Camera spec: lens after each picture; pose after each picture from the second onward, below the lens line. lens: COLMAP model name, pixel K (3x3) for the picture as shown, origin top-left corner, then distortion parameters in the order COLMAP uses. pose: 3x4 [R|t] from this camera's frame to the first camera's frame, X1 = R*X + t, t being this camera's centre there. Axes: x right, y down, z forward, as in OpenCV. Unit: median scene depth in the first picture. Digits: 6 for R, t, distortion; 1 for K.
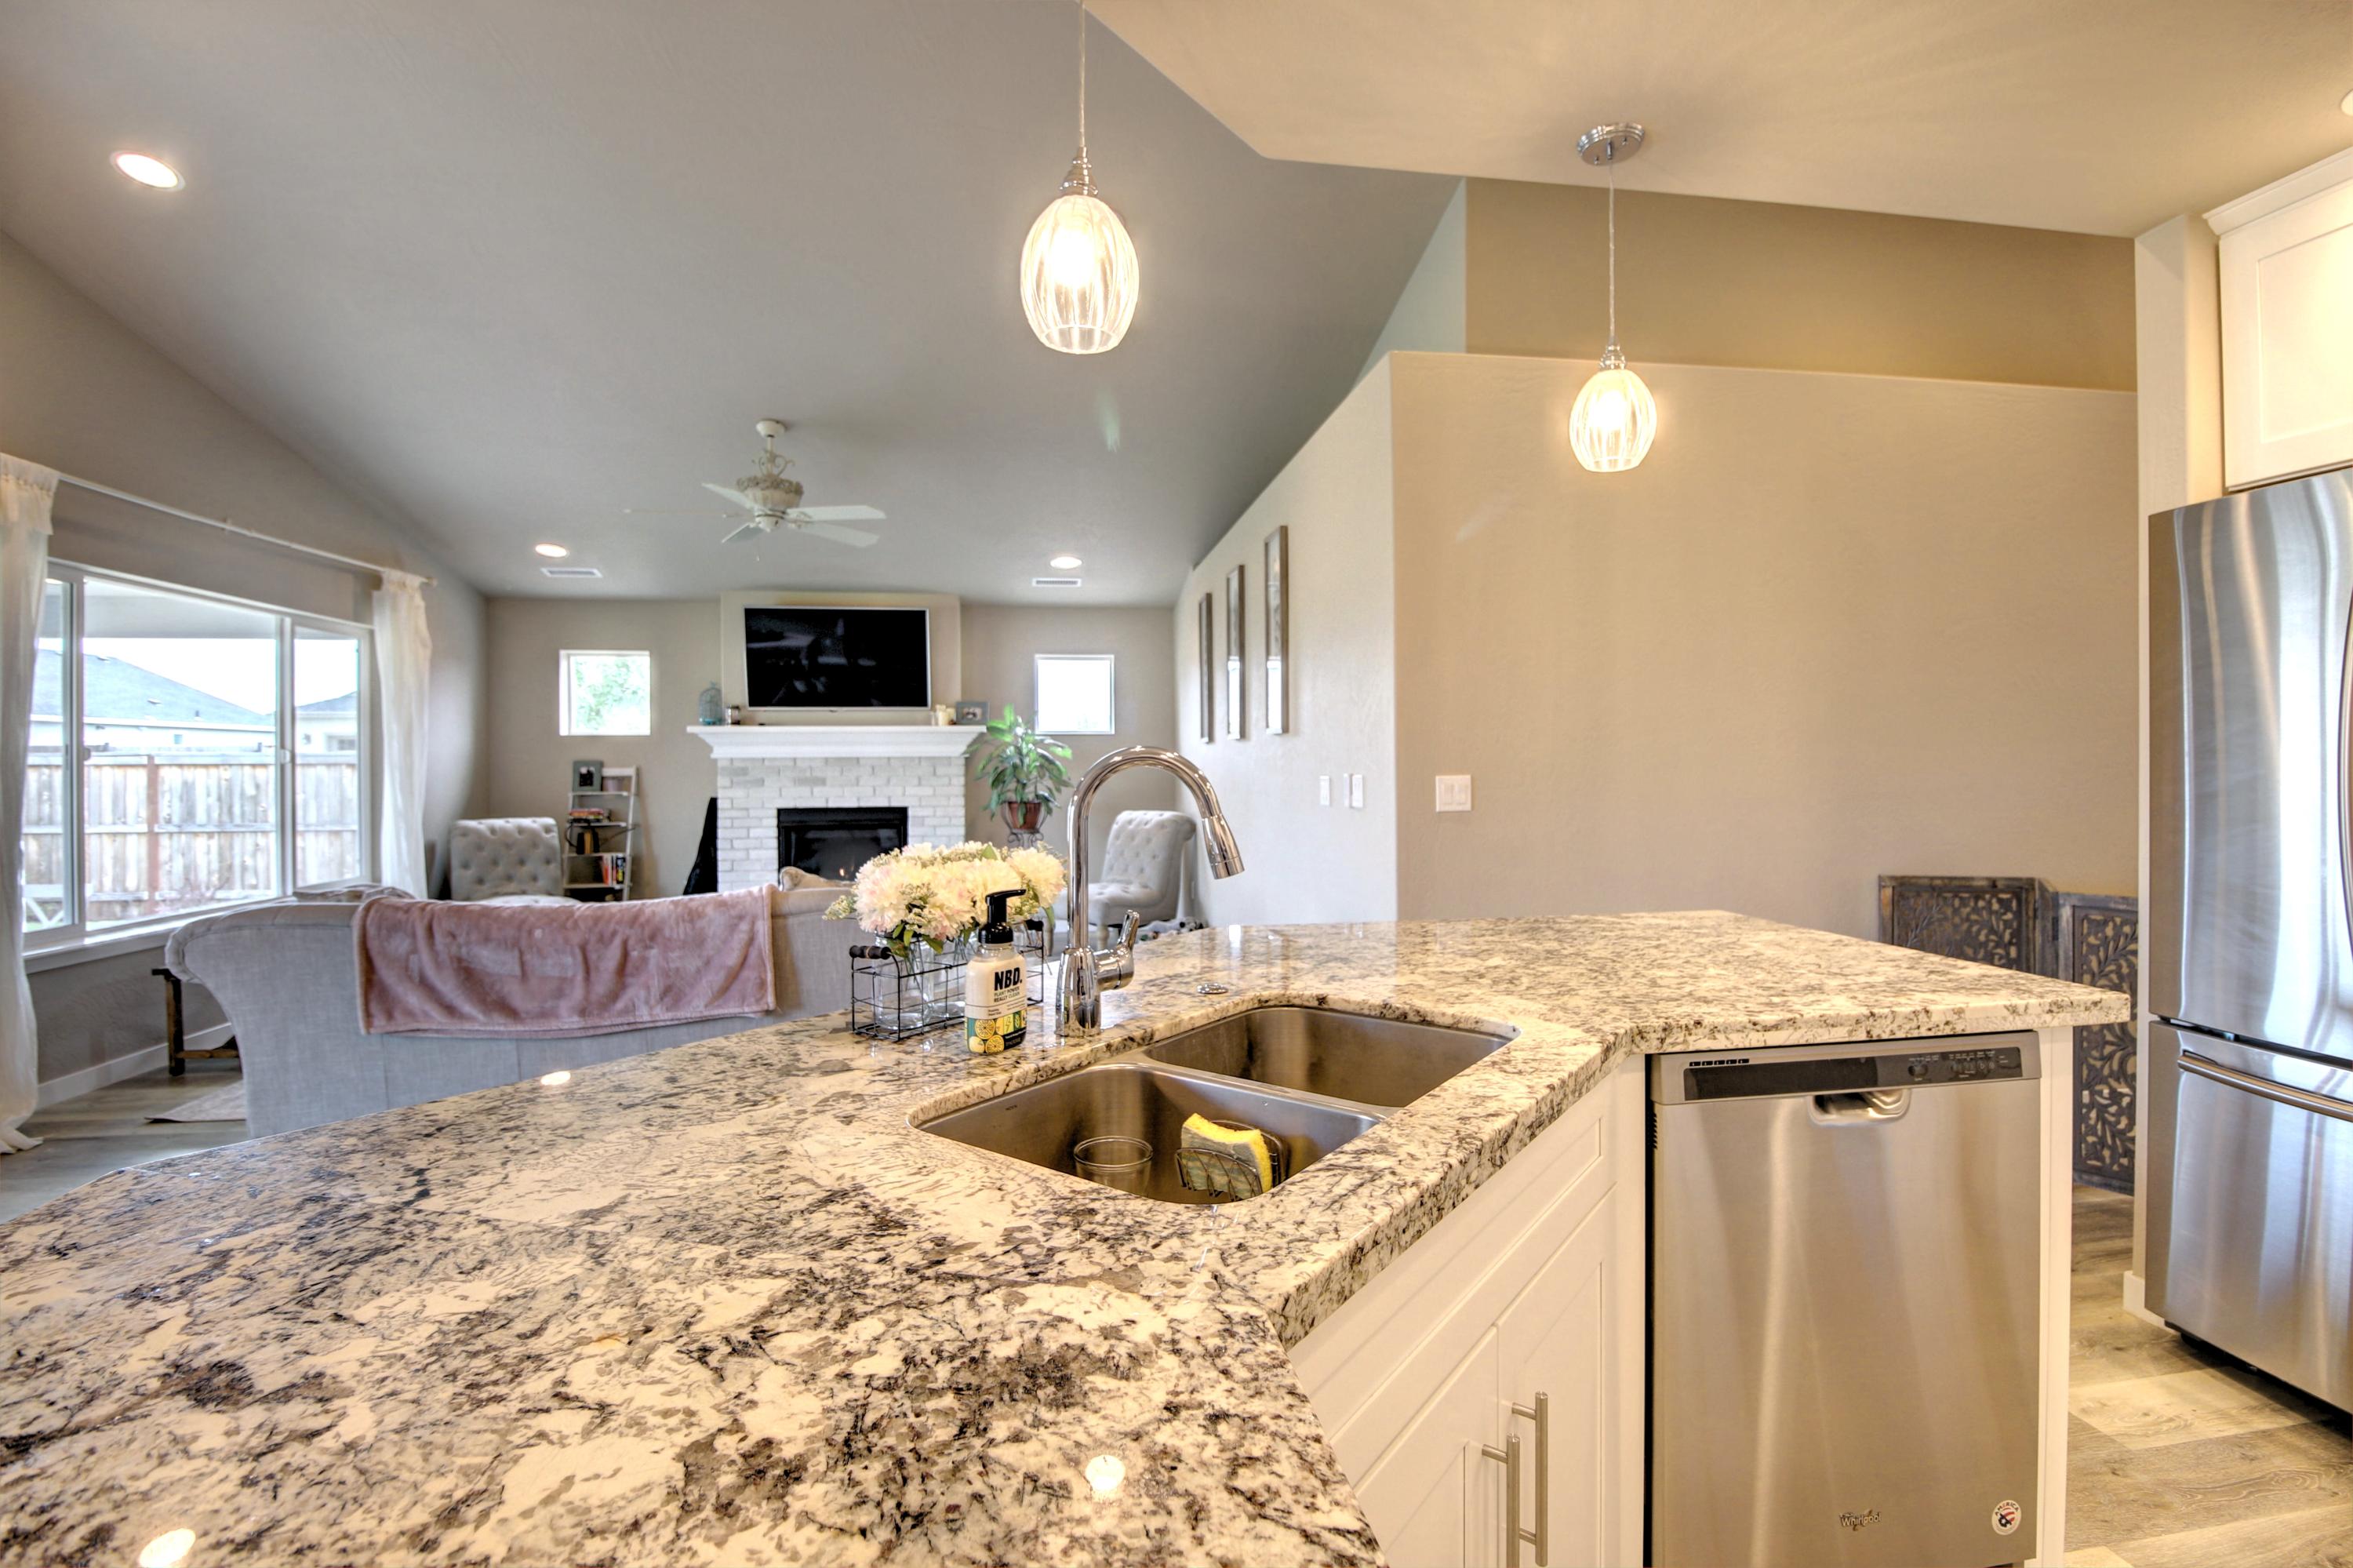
lens RADIAL K [[1086.0, 0, 1185.8], [0, 1086.0, 767.5], [0, 0, 1]] dist [0.000604, -0.015369]
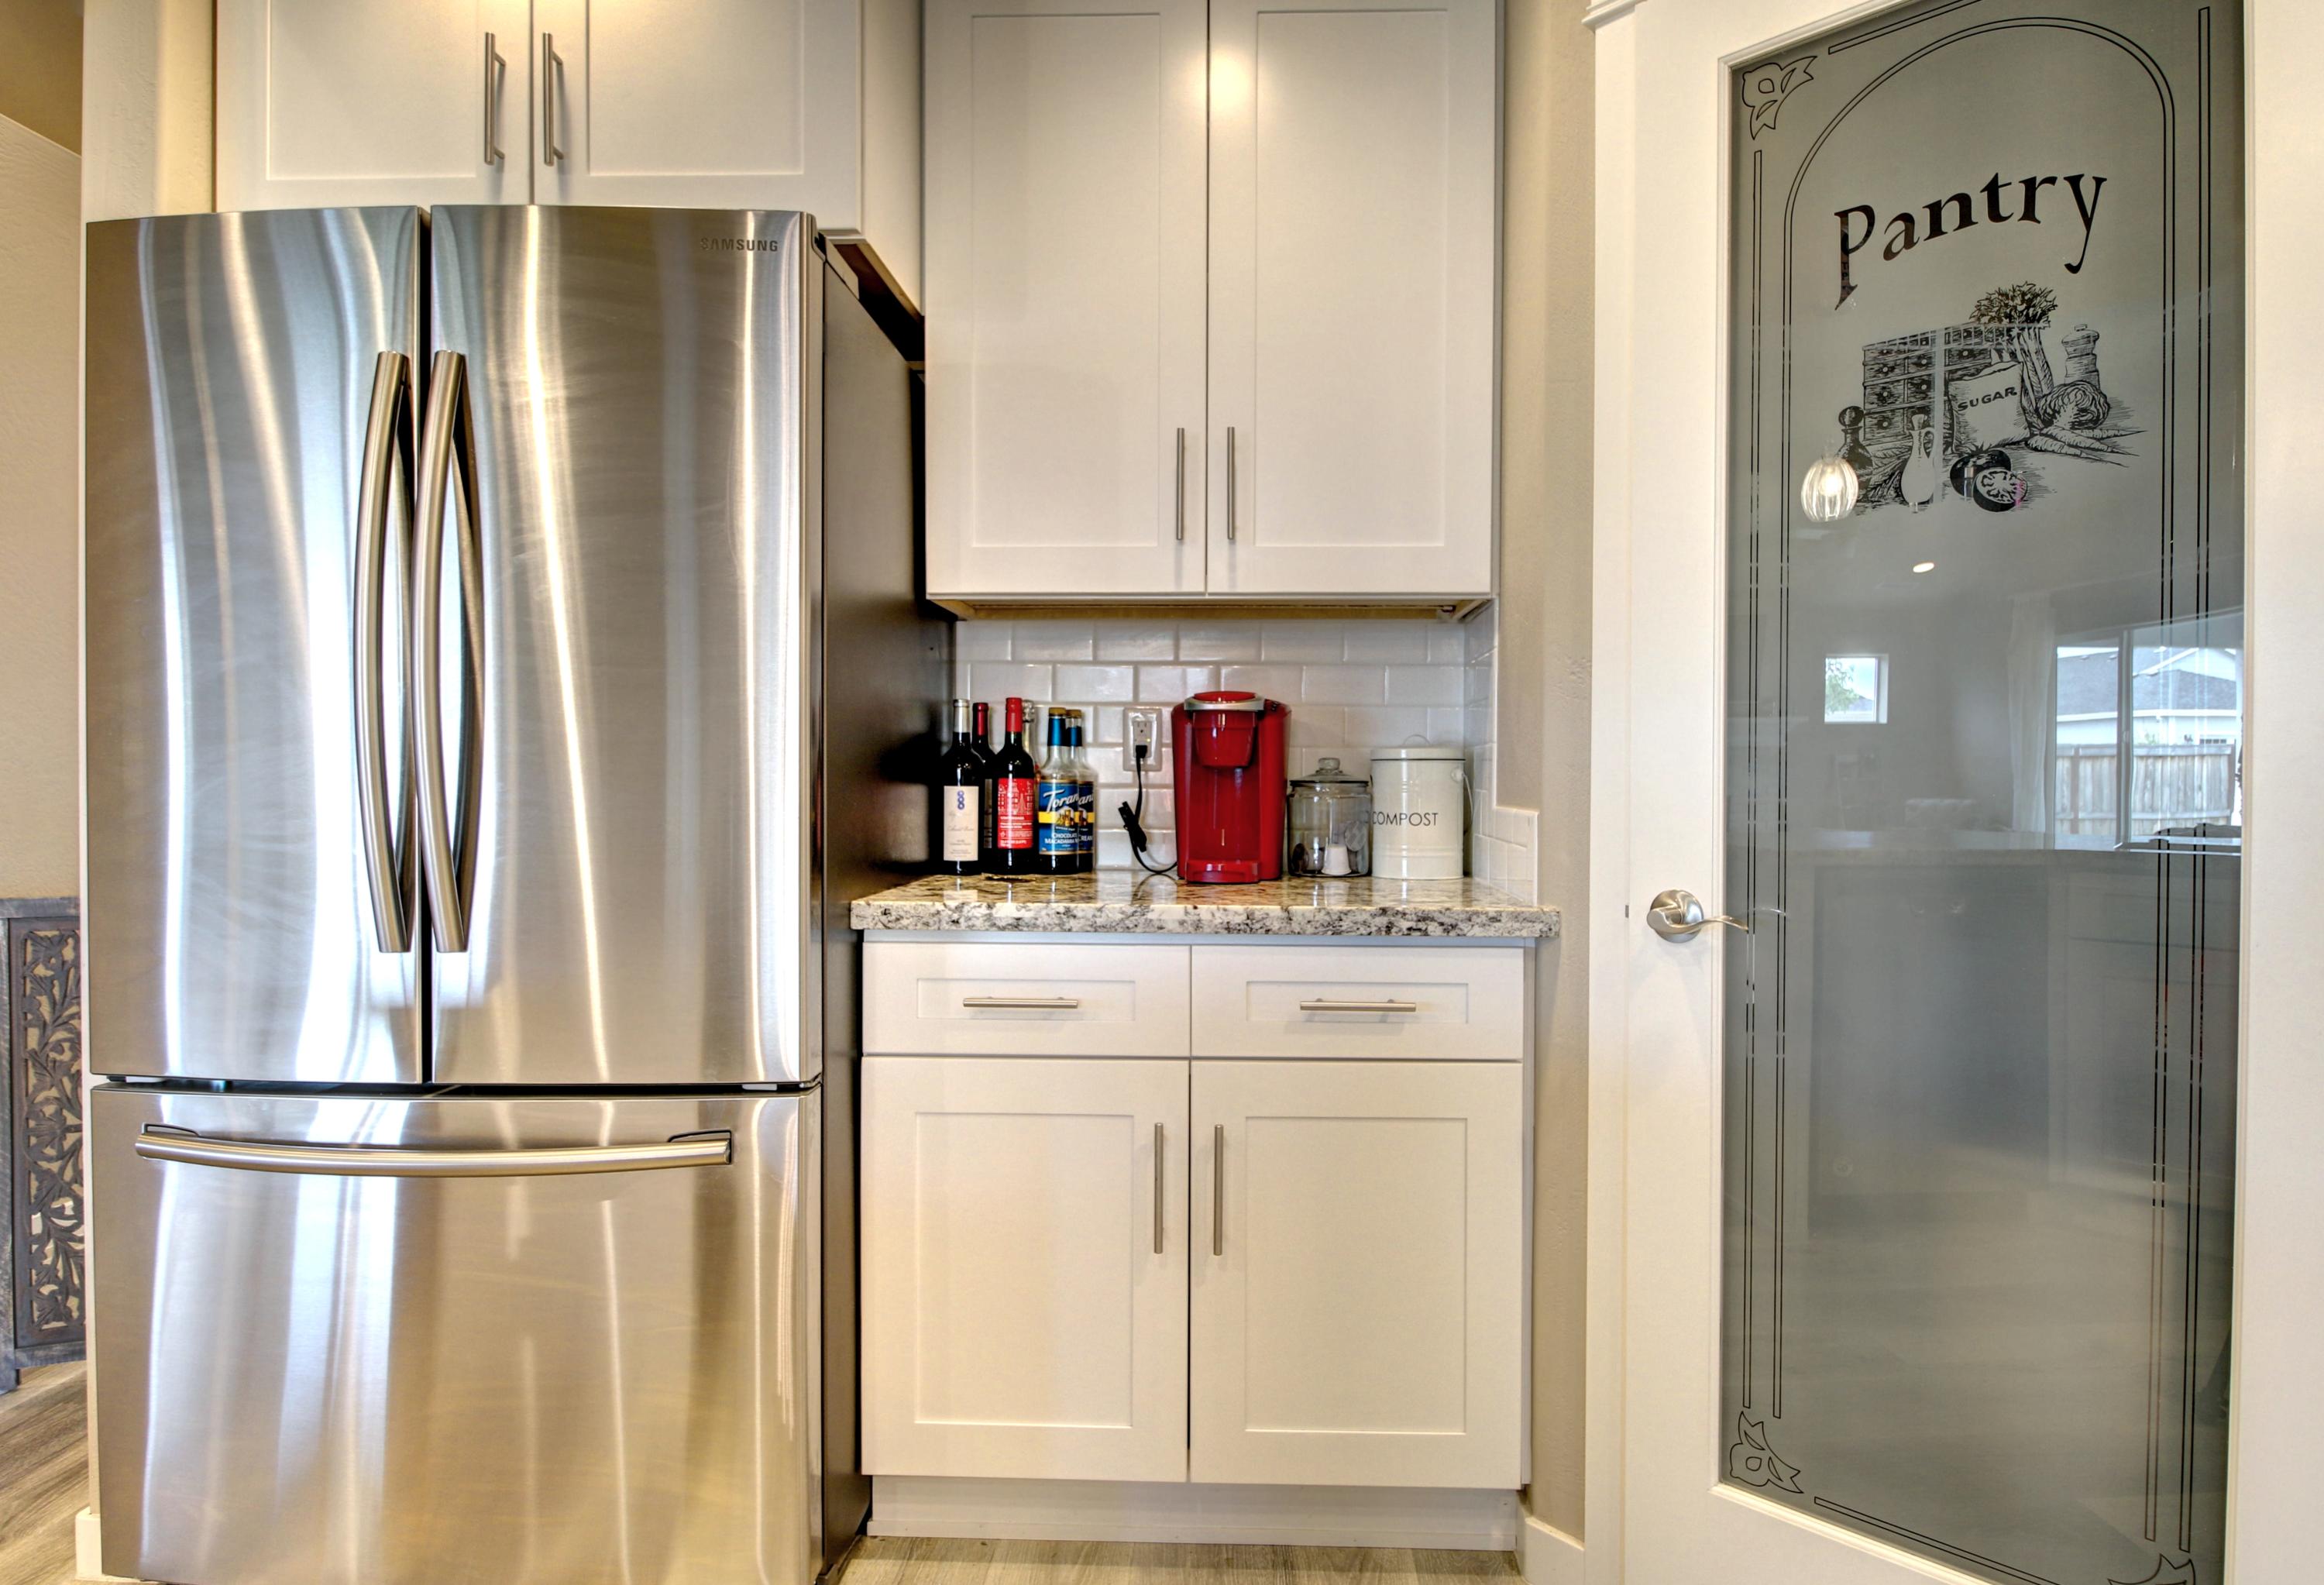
lens RADIAL K [[1255.1, 0, 1208.5], [0, 1255.1, 798.8], [0, 0, 1]] dist [-0.012244, -0.000404]
pose [[0.173480, -0.008887, 0.984797, 0.148643], [-0.001477, 0.999956, 0.009284, 0.031180], [-0.984836, -0.003065, 0.173459, 0.124376]]
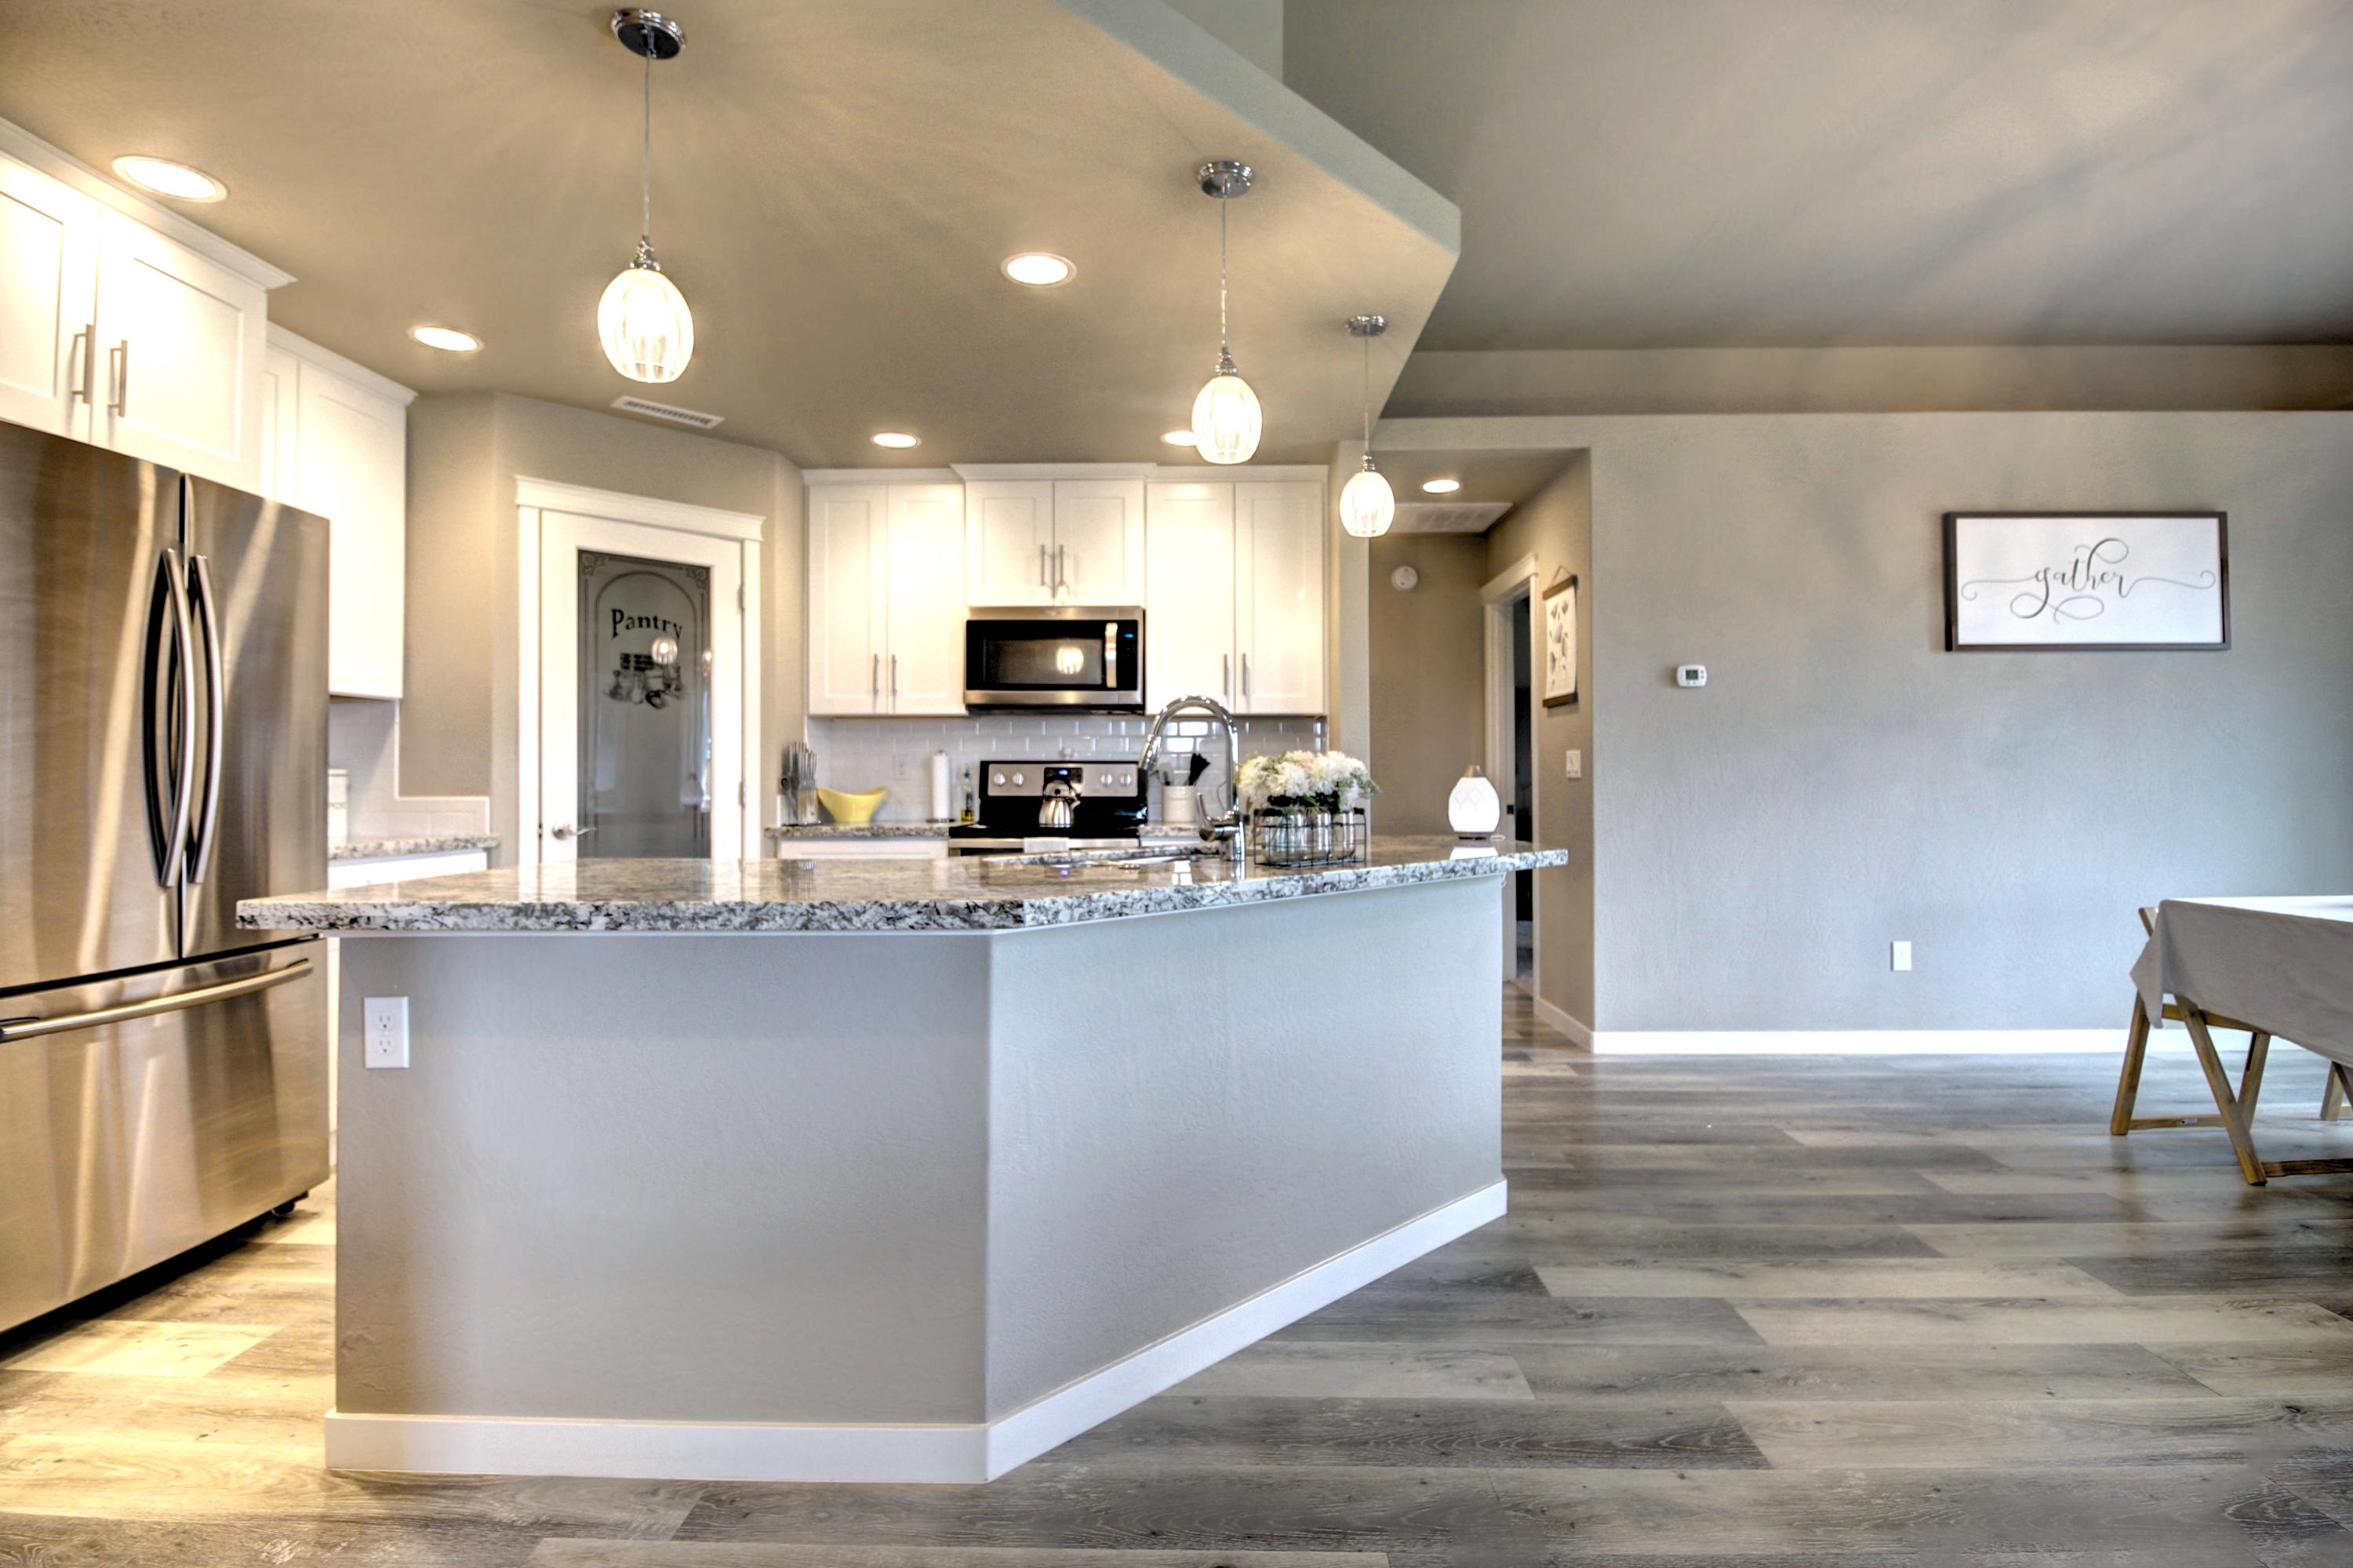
lens RADIAL K [[1100.2, 0, 1193.1], [0, 1100.2, 764.6], [0, 0, 1]] dist [0.001159, -0.012246]
pose [[-0.984999, 0.012679, 0.172095, -0.089311], [0.011112, 0.999888, -0.010064, 0.028725], [-0.172203, -0.008001, -0.985029, 0.710701]]
